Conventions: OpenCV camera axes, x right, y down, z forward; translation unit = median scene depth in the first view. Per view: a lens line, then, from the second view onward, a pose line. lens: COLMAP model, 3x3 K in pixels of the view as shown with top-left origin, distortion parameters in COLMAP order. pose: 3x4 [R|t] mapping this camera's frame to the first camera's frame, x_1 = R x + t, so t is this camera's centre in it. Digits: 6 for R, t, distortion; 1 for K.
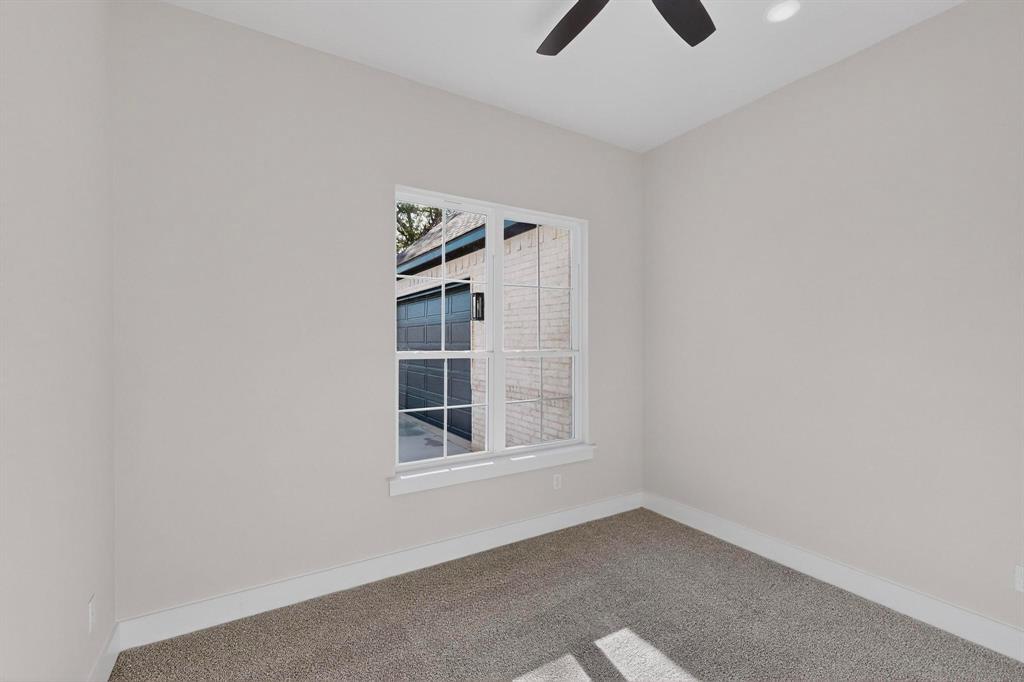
lens RADIAL K [[445.3, 0, 512.0], [0, 445.3, 341.0], [0, 0, 1]] dist [-0.000976, -0.000069]
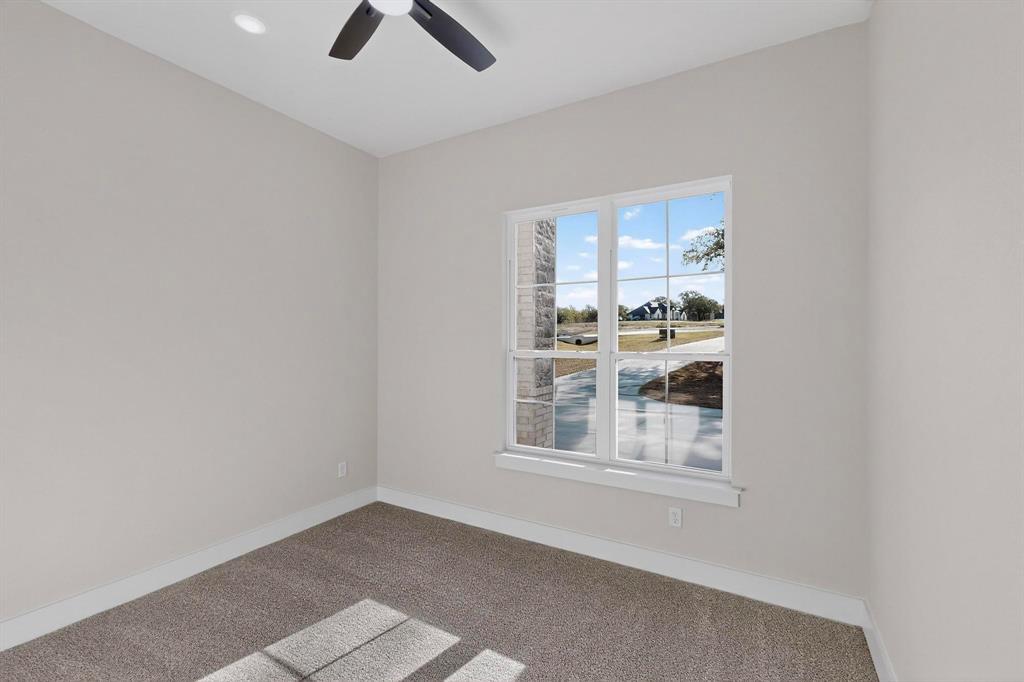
lens RADIAL K [[445.3, 0, 512.0], [0, 445.3, 341.0], [0, 0, 1]] dist [-0.000976, -0.000069]
pose [[0.467506, 0.005249, -0.883974, 0.755955], [-0.000766, 0.999984, 0.005533, -0.006726], [0.883989, -0.001910, 0.467503, 0.414632]]
